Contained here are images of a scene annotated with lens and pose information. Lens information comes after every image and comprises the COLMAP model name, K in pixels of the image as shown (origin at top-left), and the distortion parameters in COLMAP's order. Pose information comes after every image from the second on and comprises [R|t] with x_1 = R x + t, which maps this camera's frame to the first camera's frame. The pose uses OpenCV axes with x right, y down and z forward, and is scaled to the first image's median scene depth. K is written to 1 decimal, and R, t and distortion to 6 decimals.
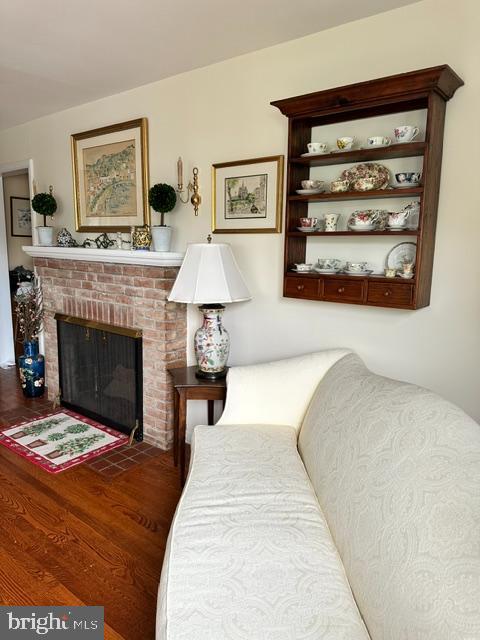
lens RADIAL K [[453.7, 0, 246.9], [0, 453.7, 322.2], [0, 0, 1]] dist [0.059937, -0.070956]
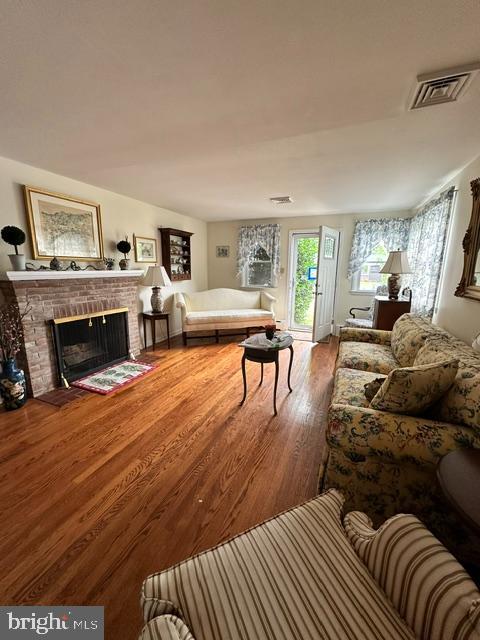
lens RADIAL K [[257.7, 0, 240.0], [0, 257.7, 320.0], [0, 0, 1]] dist [-0.003505, 0.000325]
pose [[-0.279962, -0.214632, 0.935711, -1.463912], [0.146915, 0.953628, 0.262698, -0.157673], [-0.948703, 0.211015, -0.235447, 0.739022]]
